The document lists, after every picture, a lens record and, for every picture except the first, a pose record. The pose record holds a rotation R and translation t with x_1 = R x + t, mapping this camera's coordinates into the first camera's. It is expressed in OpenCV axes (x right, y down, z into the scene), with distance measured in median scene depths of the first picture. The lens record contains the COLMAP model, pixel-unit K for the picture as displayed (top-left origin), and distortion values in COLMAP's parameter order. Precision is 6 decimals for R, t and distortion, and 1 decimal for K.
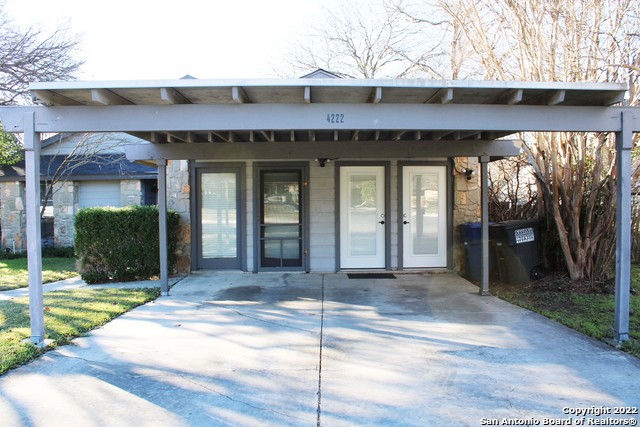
lens RADIAL K [[529.1, 0, 318.4], [0, 529.1, 213.6], [0, 0, 1]] dist [-0.163664, 0.138187]
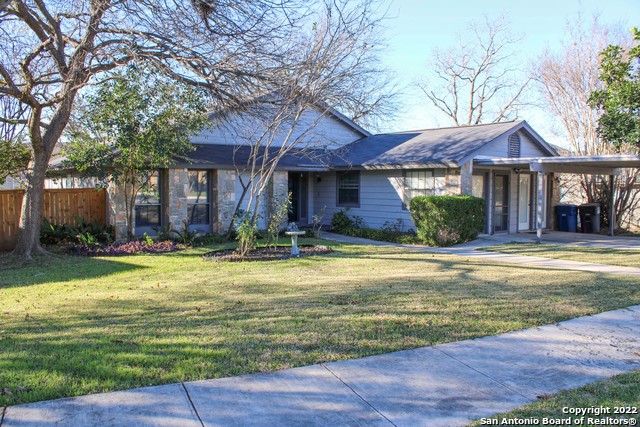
lens RADIAL K [[529.1, 0, 318.4], [0, 529.1, 213.6], [0, 0, 1]] dist [-0.163664, 0.138187]
pose [[0.784222, -0.012995, 0.620344, -1.587452], [0.001163, 0.999810, 0.019474, 0.010231], [-0.620479, -0.014551, 0.784088, 0.044372]]
